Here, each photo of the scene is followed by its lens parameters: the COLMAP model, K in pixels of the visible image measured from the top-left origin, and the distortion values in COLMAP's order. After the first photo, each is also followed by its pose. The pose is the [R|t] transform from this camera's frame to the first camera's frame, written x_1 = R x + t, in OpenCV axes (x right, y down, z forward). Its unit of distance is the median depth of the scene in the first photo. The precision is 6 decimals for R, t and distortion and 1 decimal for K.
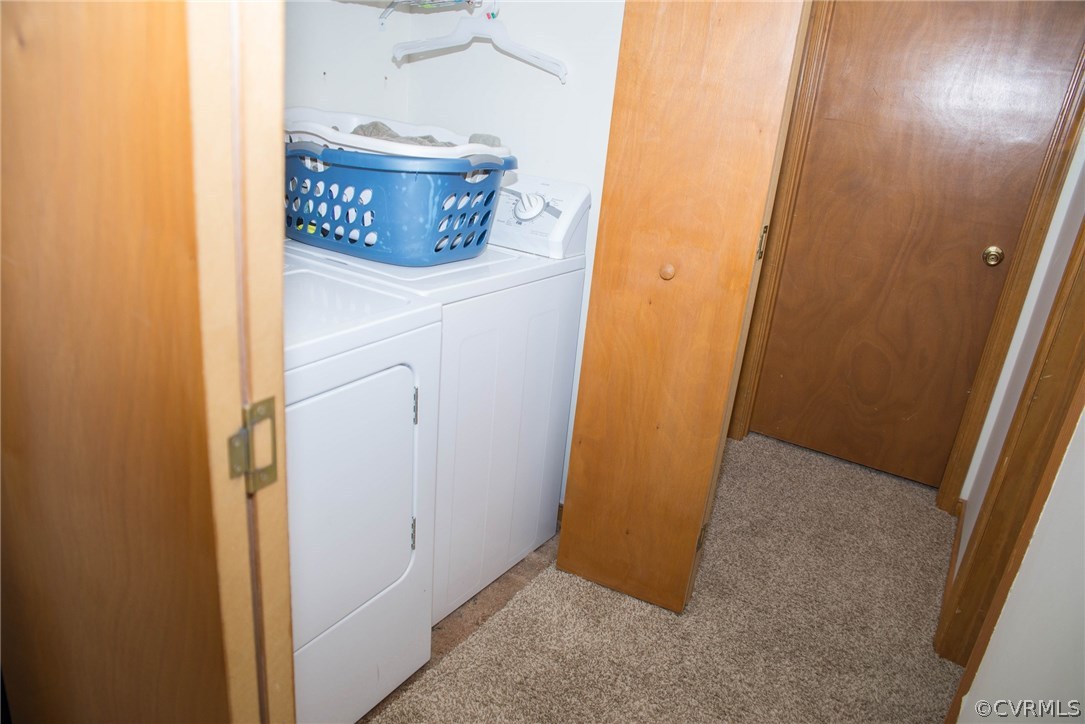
lens RADIAL K [[734.3, 0, 542.5], [0, 734.3, 362.0], [0, 0, 1]] dist [-0.058869, 0.000308]
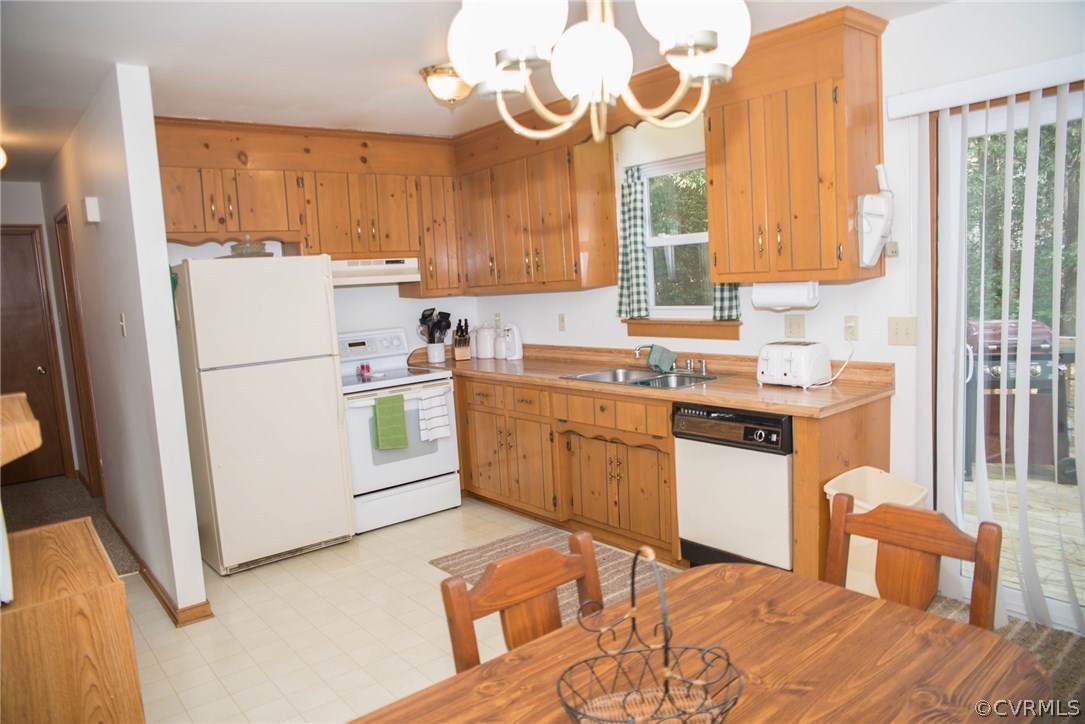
lens RADIAL K [[734.3, 0, 542.5], [0, 734.3, 362.0], [0, 0, 1]] dist [-0.058869, 0.000308]
pose [[0.299196, -0.219752, 0.928542, -0.992929], [0.418403, 0.904792, 0.079313, 0.312722], [-0.857567, 0.364775, 0.362655, -1.207134]]
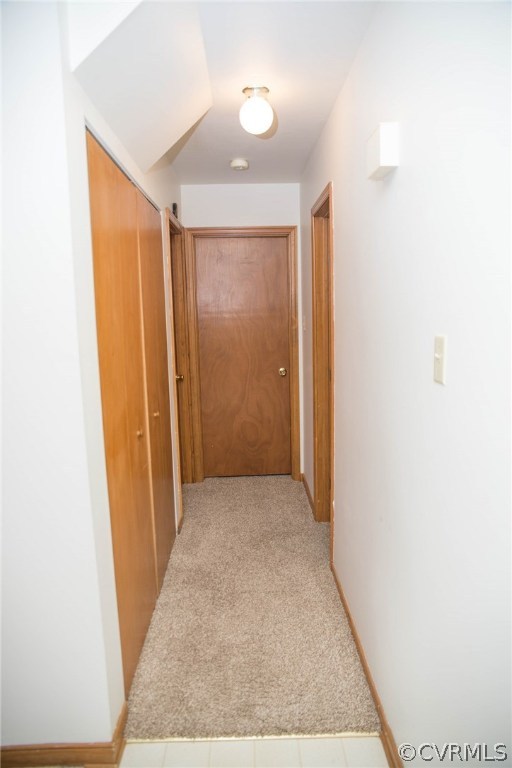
lens RADIAL K [[519.7, 0, 256.0], [0, 519.7, 384.0], [0, 0, 1]] dist [-0.058869, 0.000308]
pose [[0.825698, -0.188846, 0.531563, -0.366016], [0.288841, 0.950940, -0.110832, 0.056619], [-0.484555, 0.245050, 0.839736, -0.399108]]
